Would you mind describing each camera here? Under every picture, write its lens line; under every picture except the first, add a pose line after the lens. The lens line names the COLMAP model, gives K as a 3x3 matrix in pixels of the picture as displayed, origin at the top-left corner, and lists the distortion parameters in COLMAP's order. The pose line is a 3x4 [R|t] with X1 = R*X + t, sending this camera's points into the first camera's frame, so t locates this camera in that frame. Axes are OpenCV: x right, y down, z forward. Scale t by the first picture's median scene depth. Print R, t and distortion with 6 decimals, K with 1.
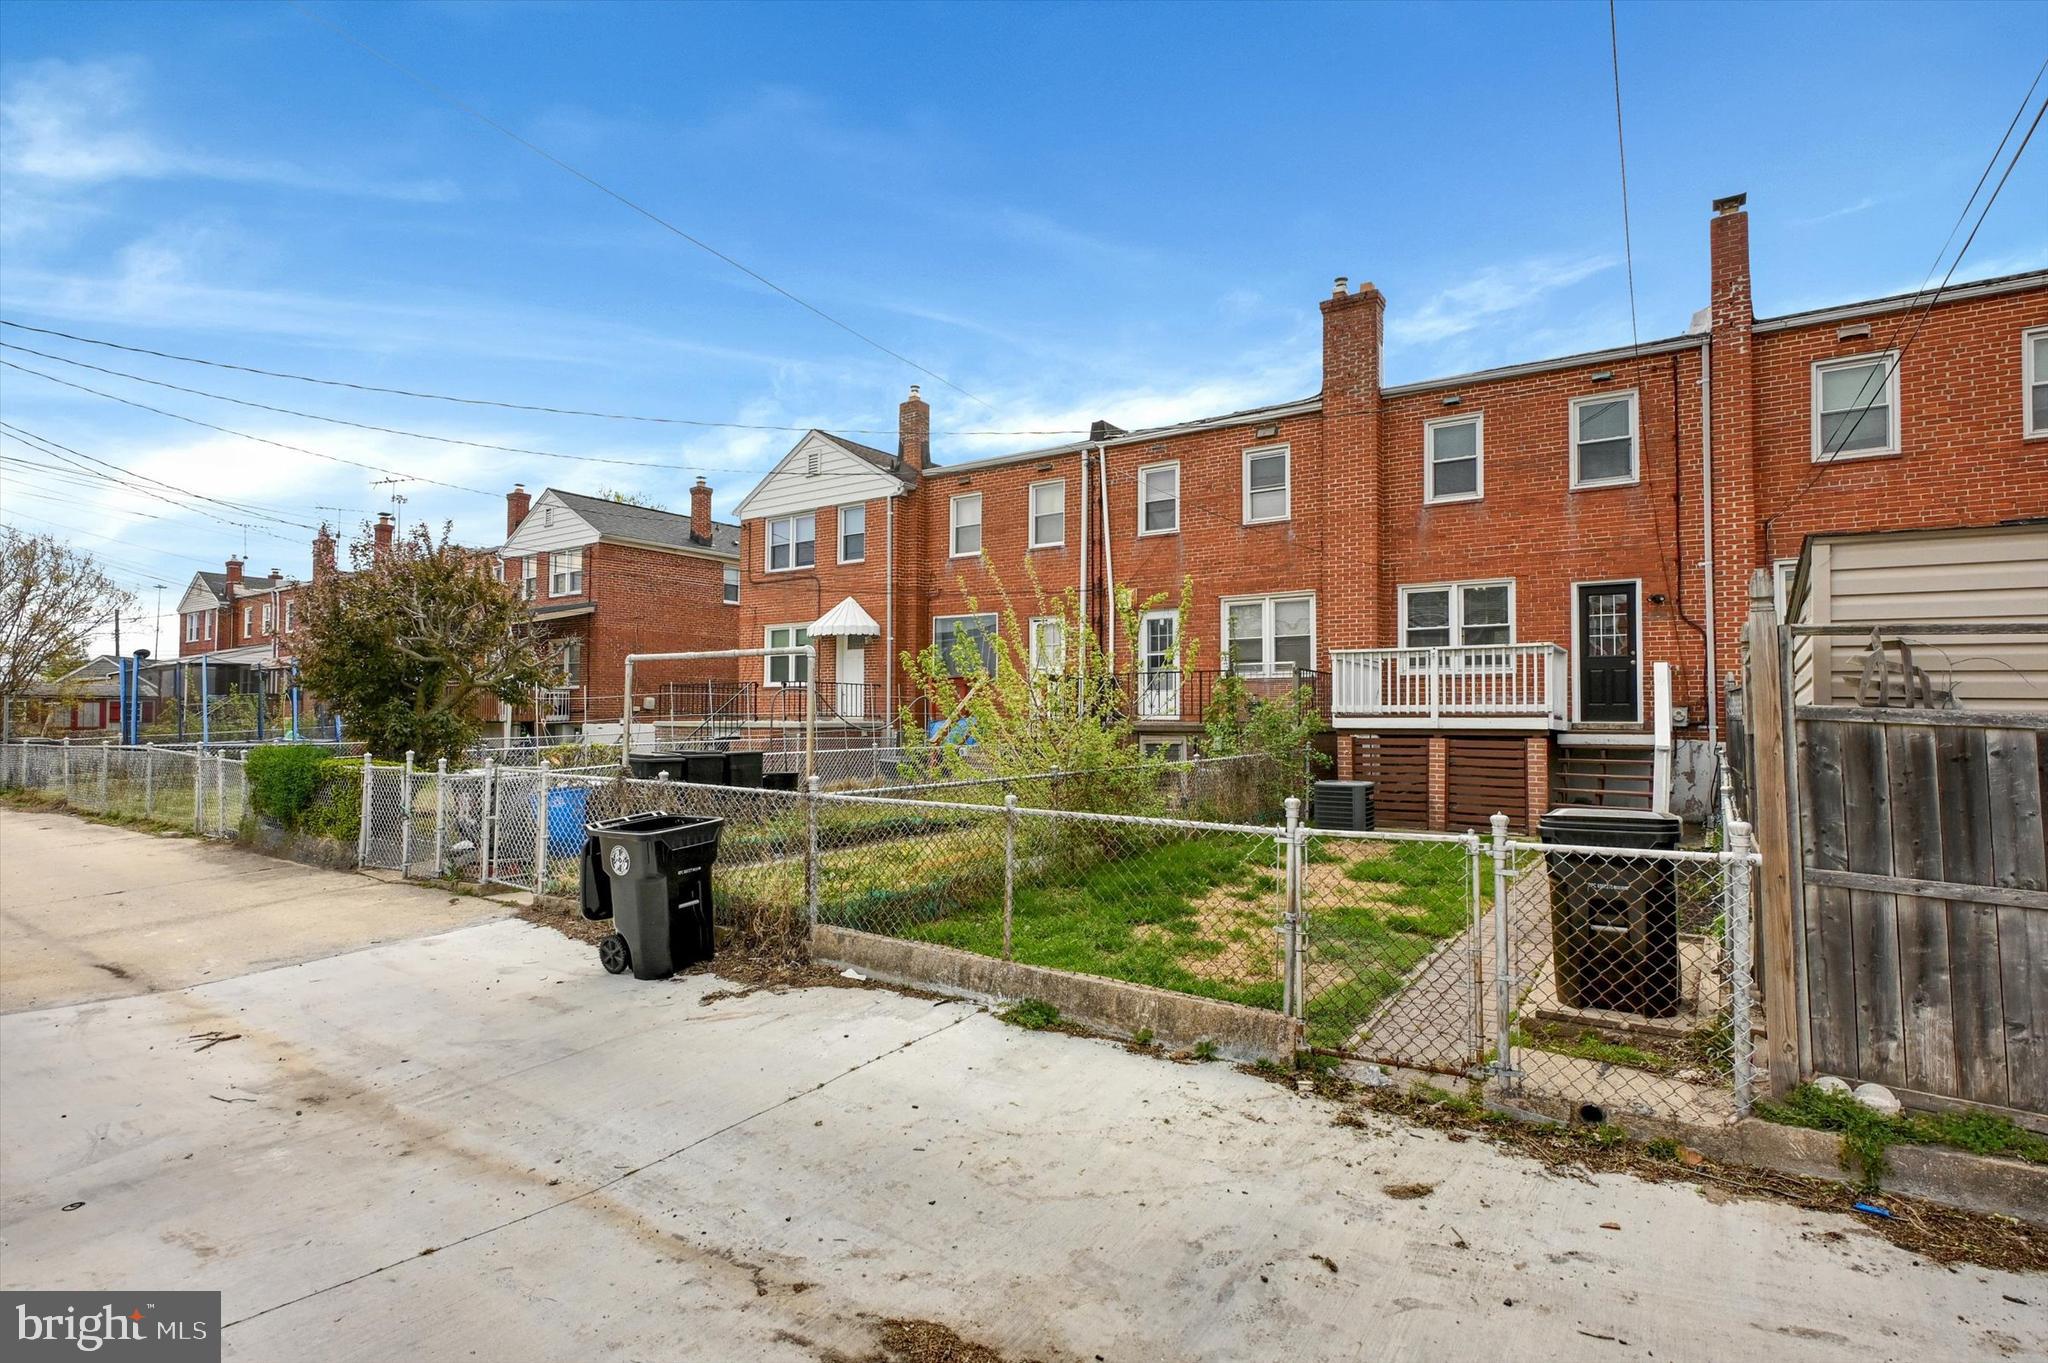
lens RADIAL K [[1010.2, 0, 1032.0], [0, 1010.2, 684.7], [0, 0, 1]] dist [0.005844, 0.001020]
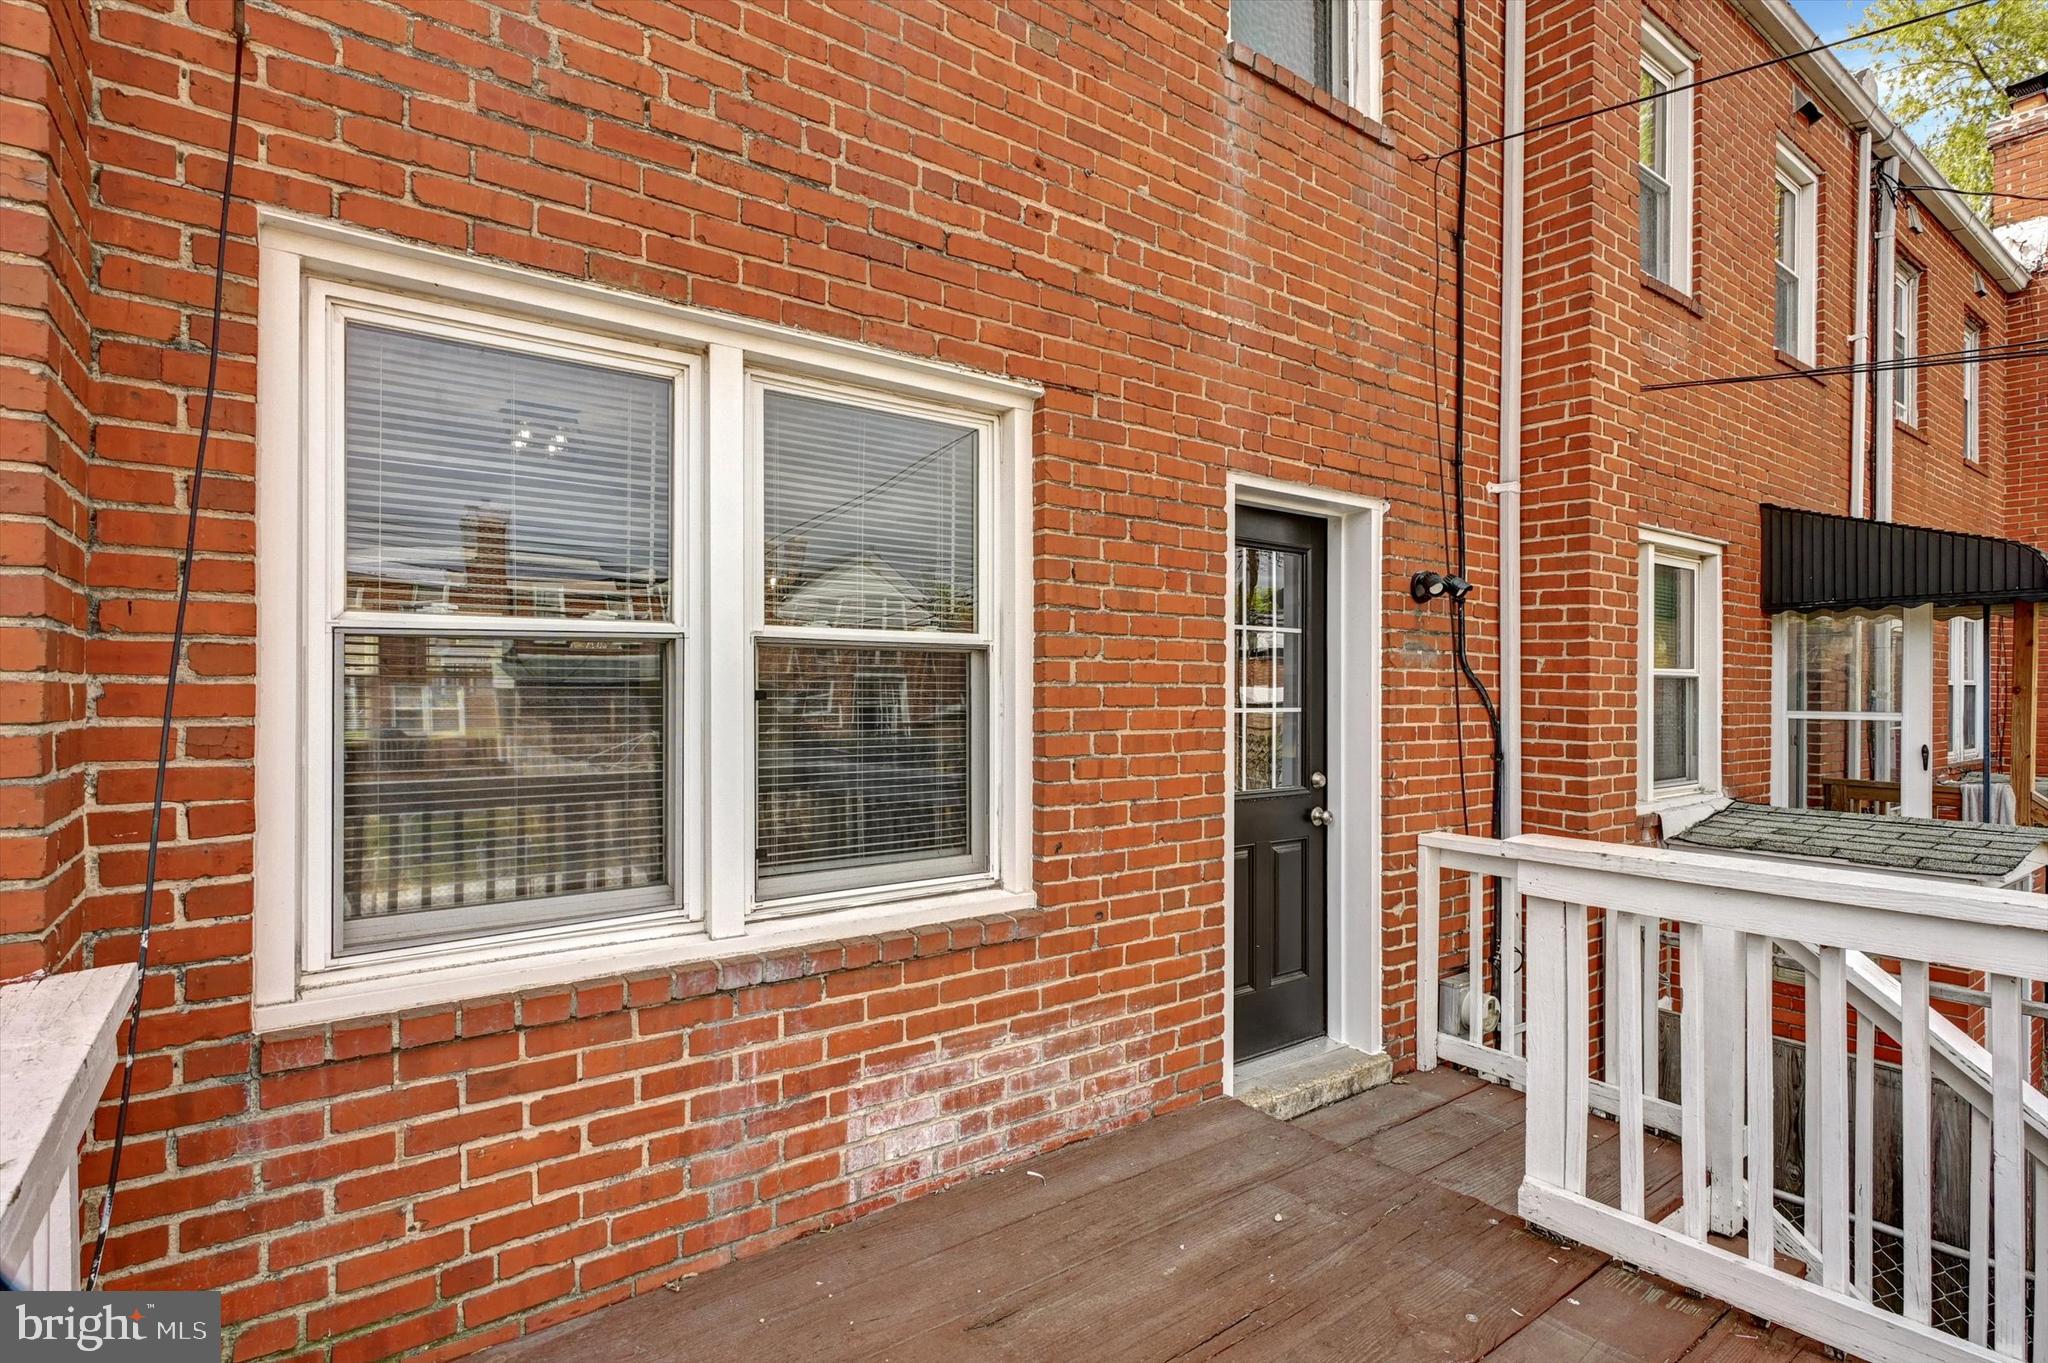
lens RADIAL K [[1010.2, 0, 1022.6], [0, 1010.2, 685.6], [0, 0, 1]] dist [0.005844, 0.001020]
pose [[0.329503, 0.004257, 0.944145, 0.321062], [-0.030319, 0.999522, 0.006075, -0.056497], [-0.943668, -0.030627, 0.329474, 0.998176]]
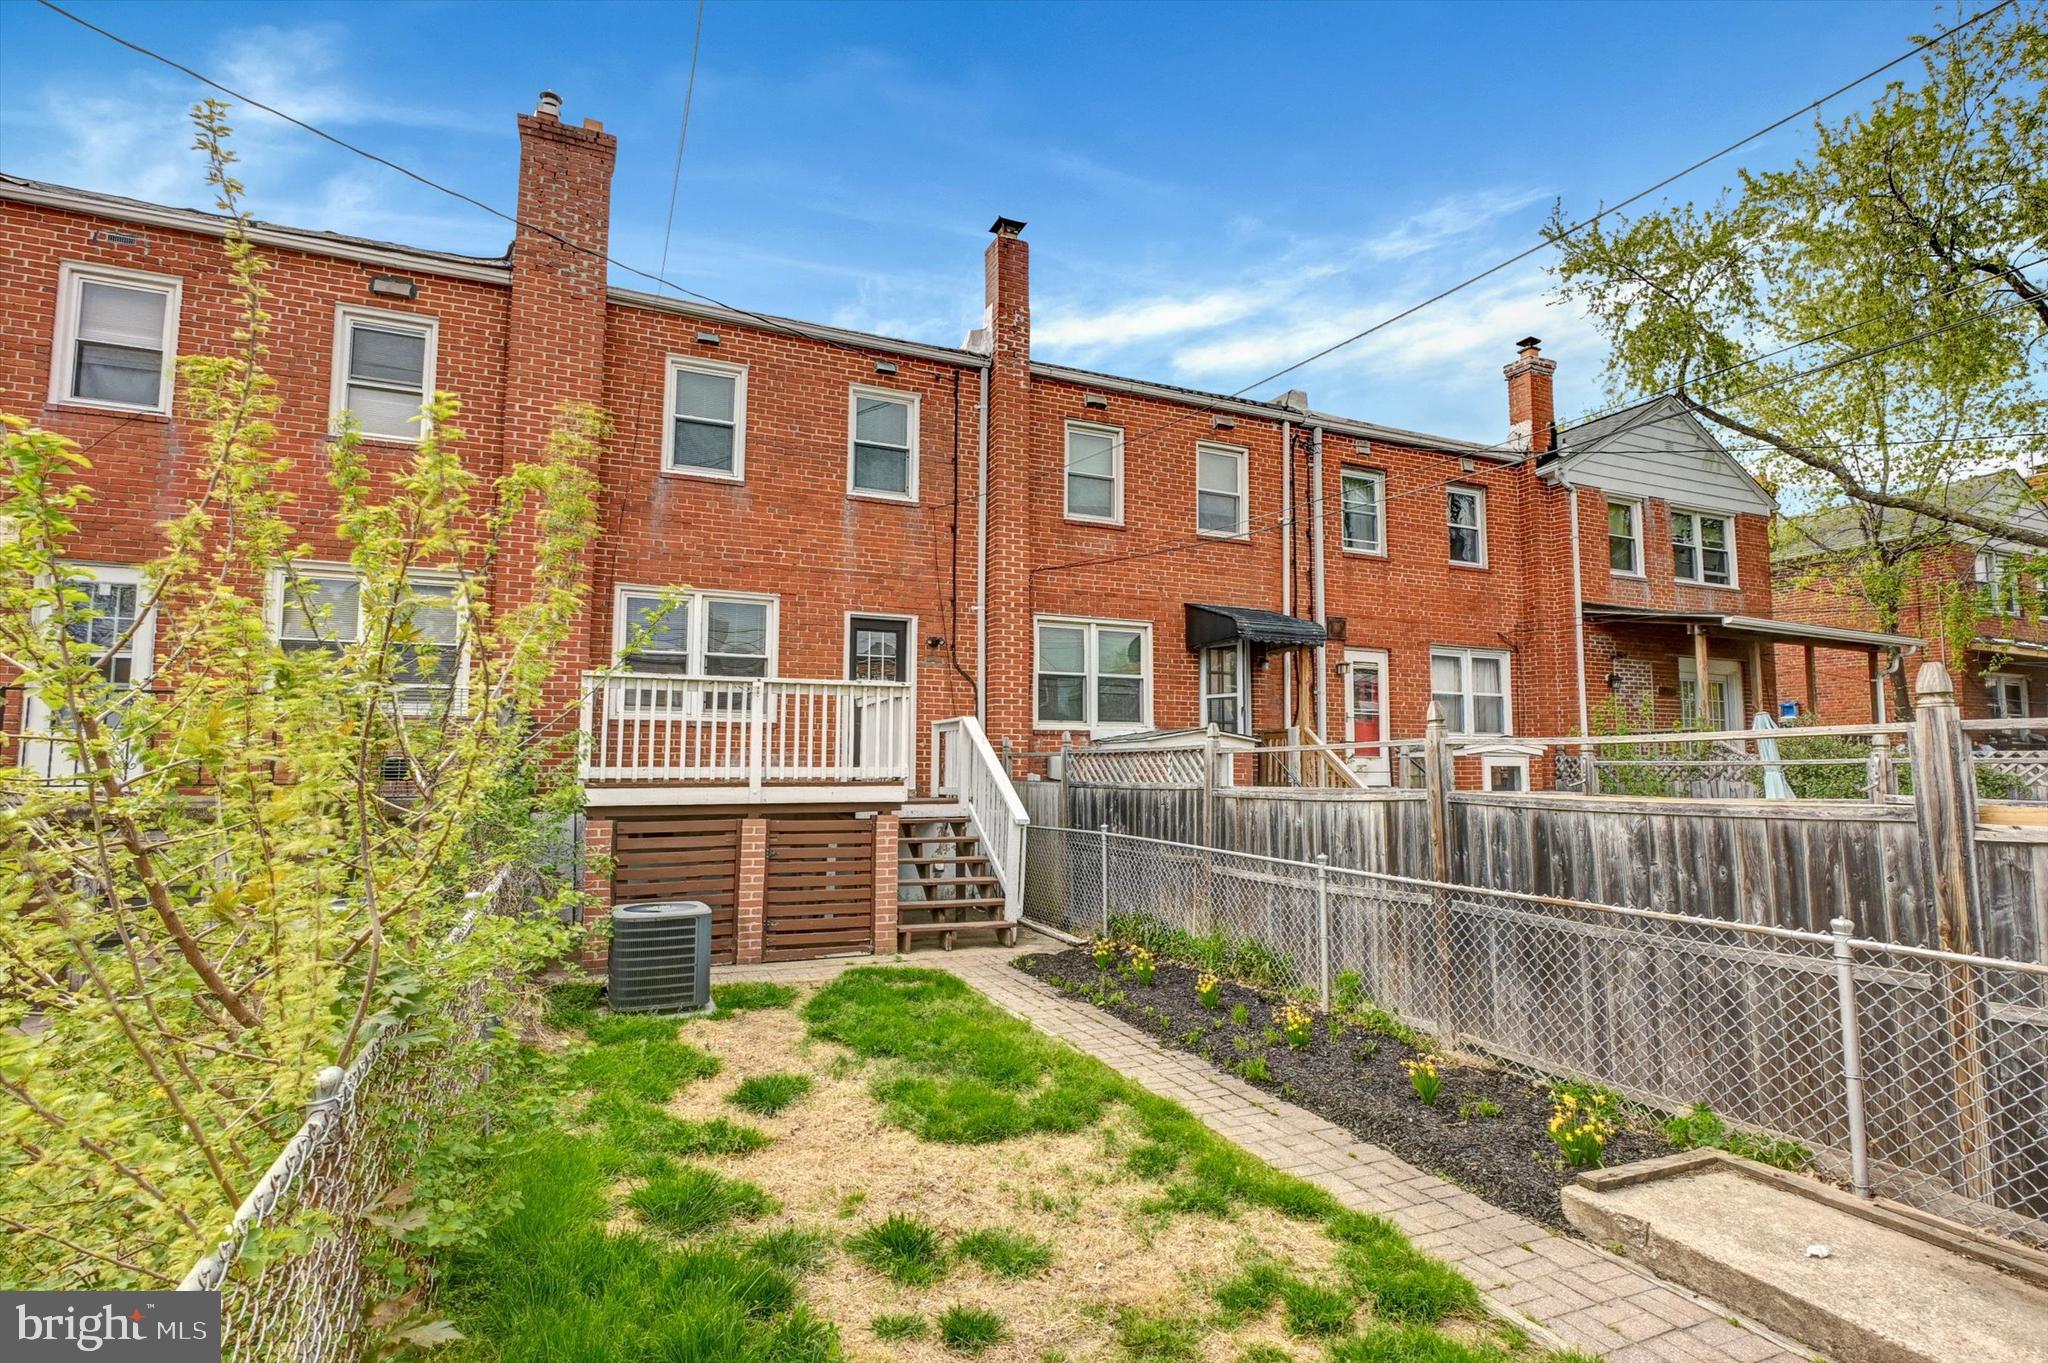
lens RADIAL K [[1010.2, 0, 1025.5], [0, 1010.2, 685.5], [0, 0, 1]] dist [0.005844, 0.001020]
pose [[0.538557, 0.068683, 0.839785, -0.053019], [-0.029420, 0.997597, -0.062723, 0.002855], [-0.842075, 0.009073, 0.539284, 0.469283]]
